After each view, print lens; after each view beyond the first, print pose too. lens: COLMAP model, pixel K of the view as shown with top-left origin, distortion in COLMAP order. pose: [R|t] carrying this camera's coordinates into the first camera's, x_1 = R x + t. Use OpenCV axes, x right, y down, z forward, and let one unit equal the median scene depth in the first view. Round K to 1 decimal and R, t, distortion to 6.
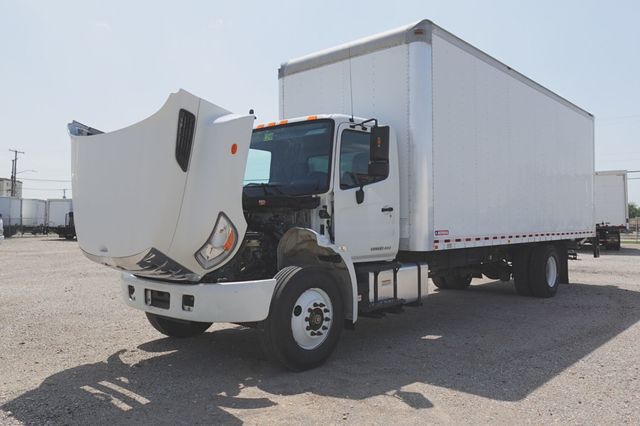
lens RADIAL K [[517.5, 0, 320.0], [0, 517.5, 213.0], [0, 0, 1]] dist [-0.004397, 0.001573]
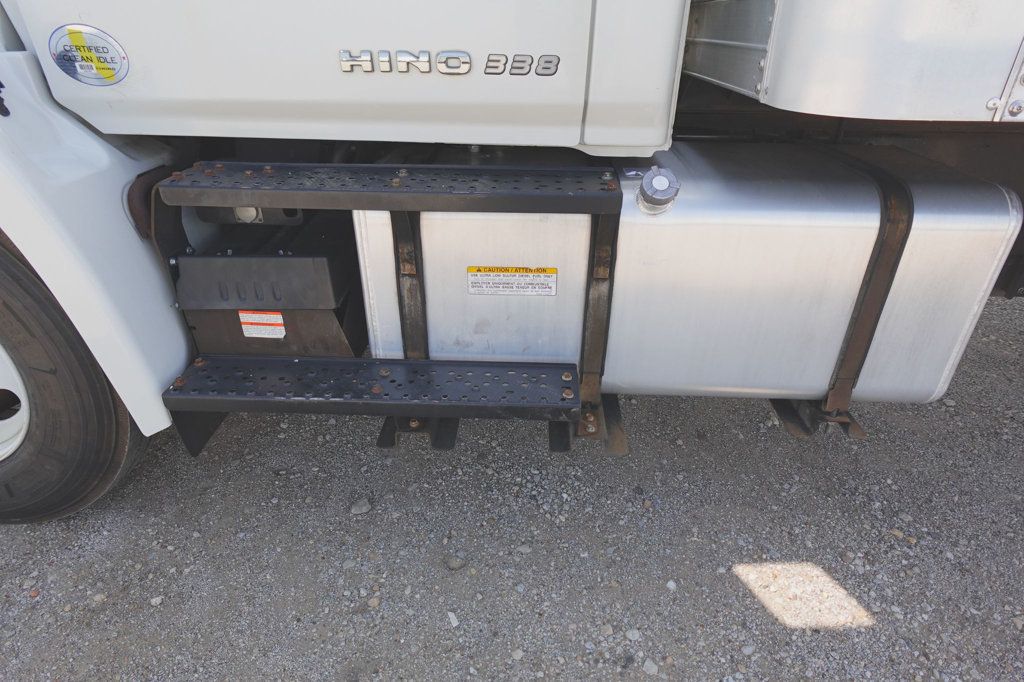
lens RADIAL K [[571.2, 0, 512.0], [0, 571.2, 341.0], [0, 0, 1]] dist [-0.023575, -0.001282]
pose [[0.638633, 0.383148, -0.667342, 0.265621], [0.003971, 0.865576, 0.500762, 0.054781], [0.769501, -0.322453, 0.551264, 0.878811]]
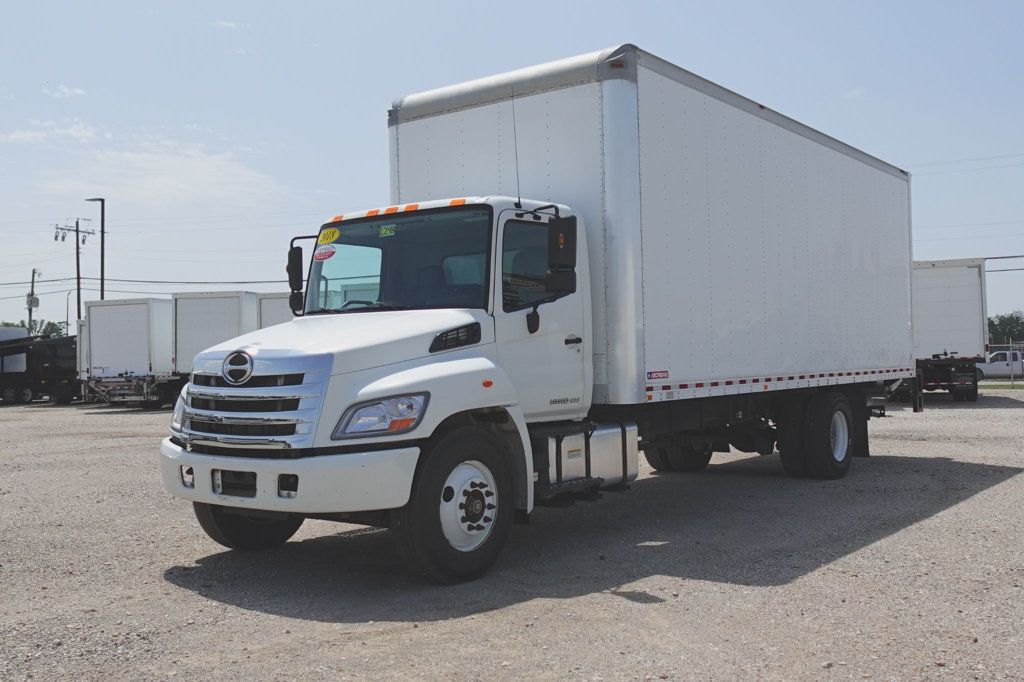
lens RADIAL K [[1042.7, 0, 512.0], [0, 1042.7, 341.0], [0, 0, 1]] dist [-0.005713, 0.006795]
pose [[0.996179, -0.017275, 0.085607, -0.058094], [0.017265, 0.999851, 0.000855, -0.008748], [-0.085609, 0.000626, 0.996329, -0.290563]]
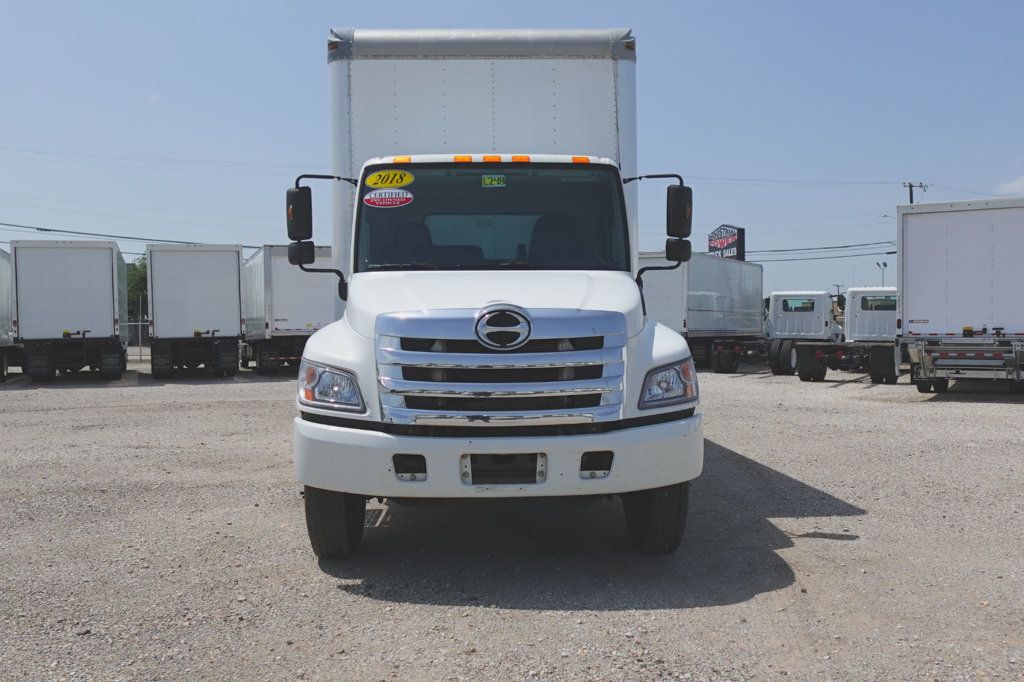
lens RADIAL K [[915.2, 0, 512.0], [0, 915.2, 341.0], [0, 0, 1]] dist [-0.004456, -0.000986]
pose [[0.713094, -0.020249, 0.700776, -0.797343], [-0.004057, 0.999447, 0.033007, -0.001222], [-0.701057, -0.026380, 0.712617, 0.247098]]
